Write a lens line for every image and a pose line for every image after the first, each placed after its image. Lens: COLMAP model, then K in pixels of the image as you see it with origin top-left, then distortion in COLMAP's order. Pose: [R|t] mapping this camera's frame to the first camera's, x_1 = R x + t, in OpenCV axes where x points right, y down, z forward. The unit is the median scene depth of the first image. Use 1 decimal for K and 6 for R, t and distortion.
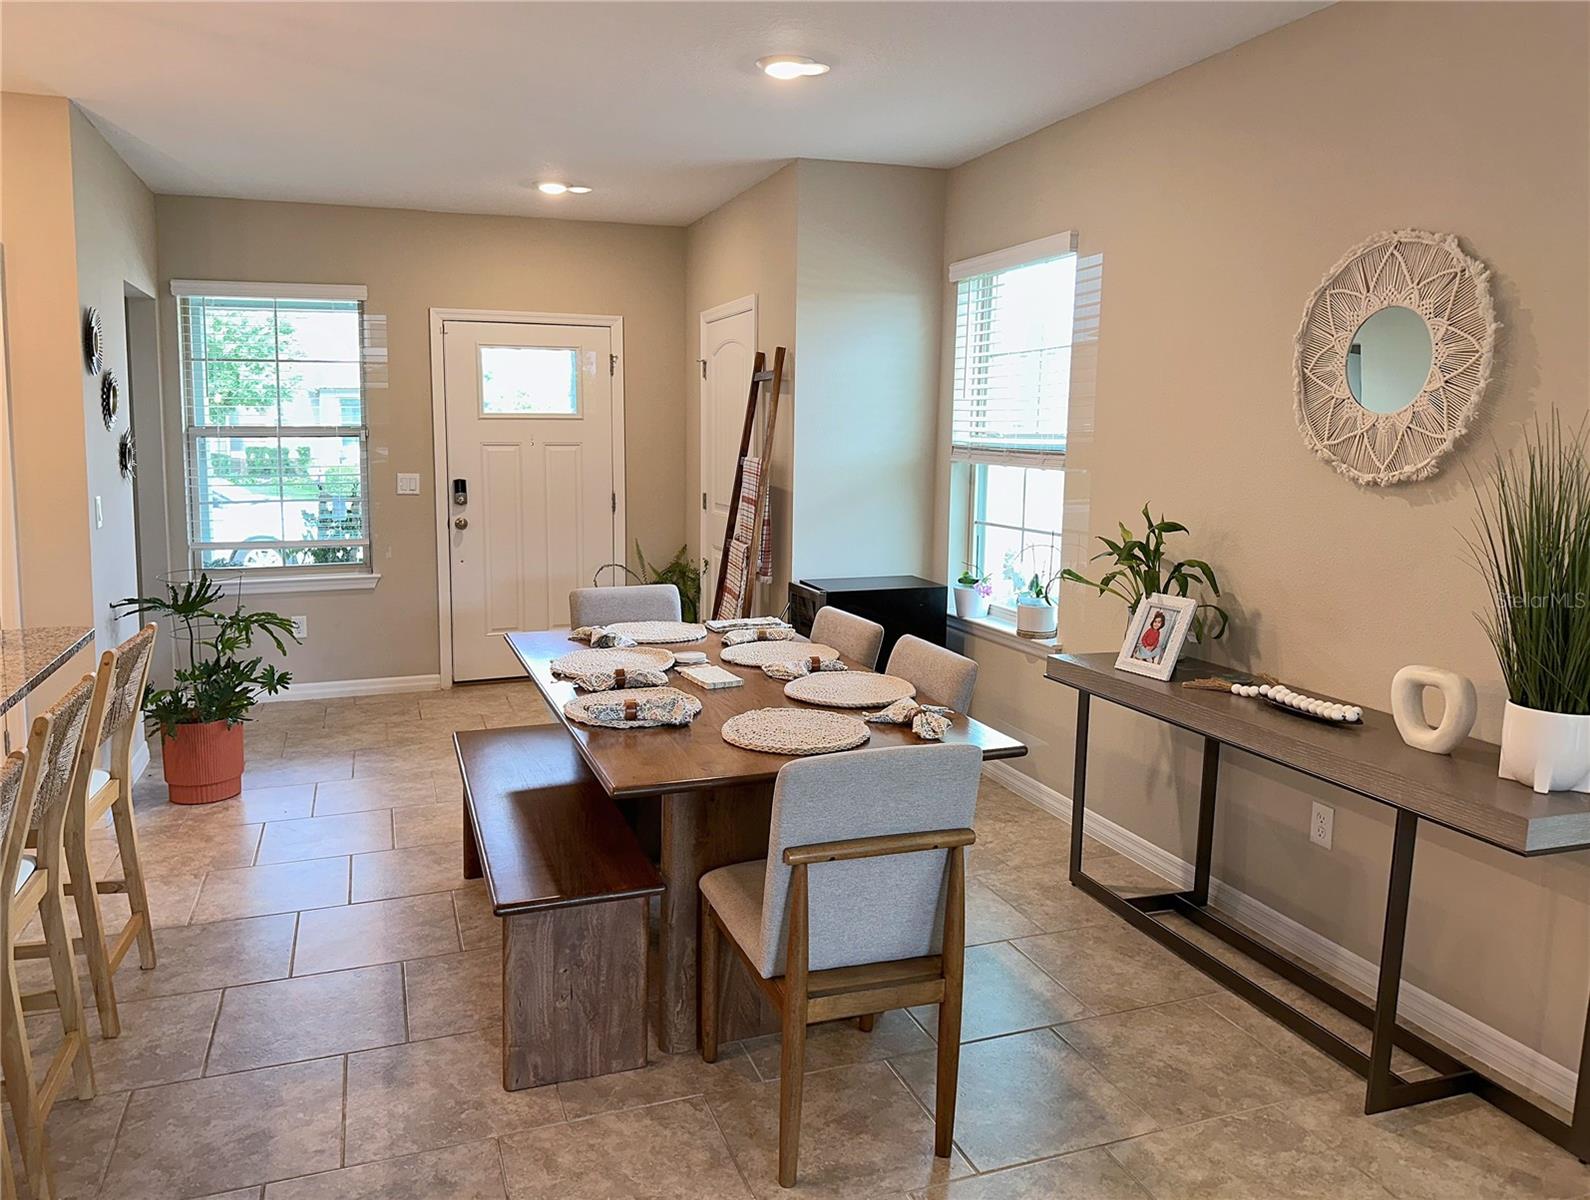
lens RADIAL K [[1137.3, 0, 798.3], [0, 1137.3, 579.2], [0, 0, 1]] dist [0.107515, -0.167809]
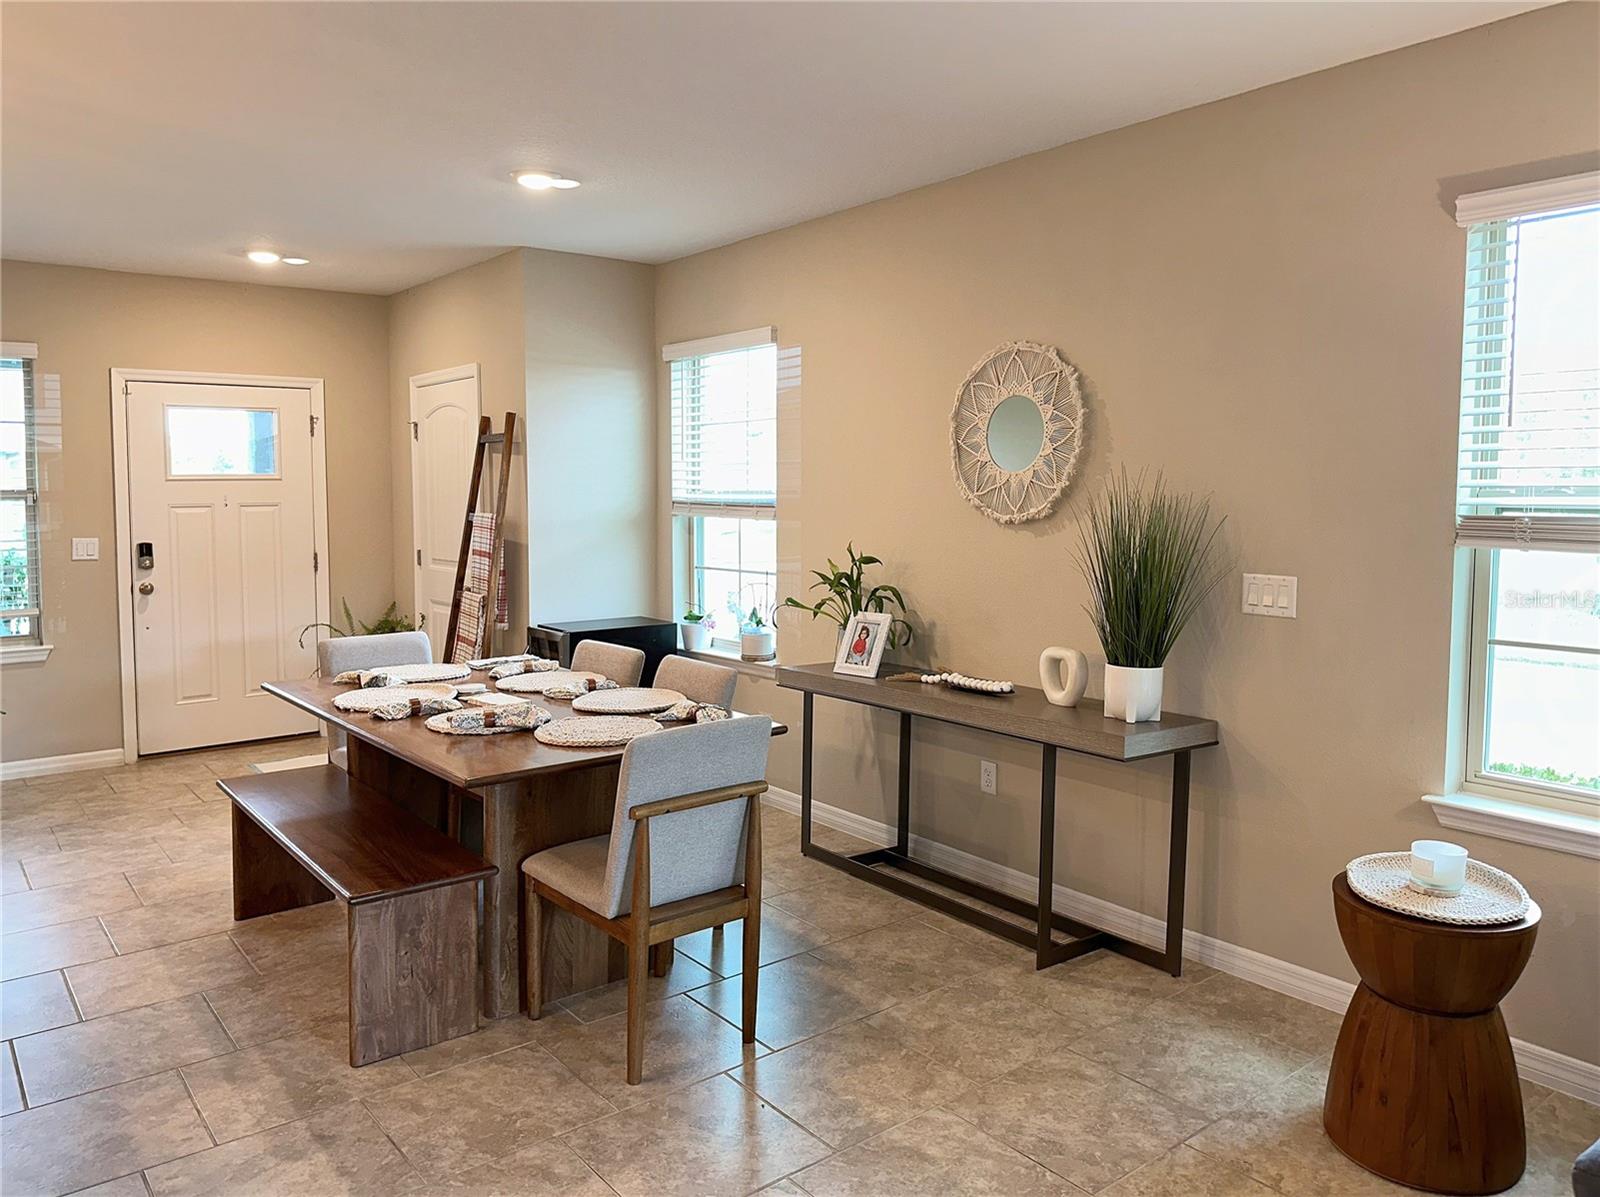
lens RADIAL K [[1145.4, 0, 803.7], [0, 1145.4, 573.7], [0, 0, 1]] dist [0.127494, -0.200567]
pose [[0.952512, -0.027610, 0.303247, -0.138719], [0.046287, 0.997436, -0.054574, 0.037552], [-0.300963, 0.066018, 0.951348, -0.204977]]
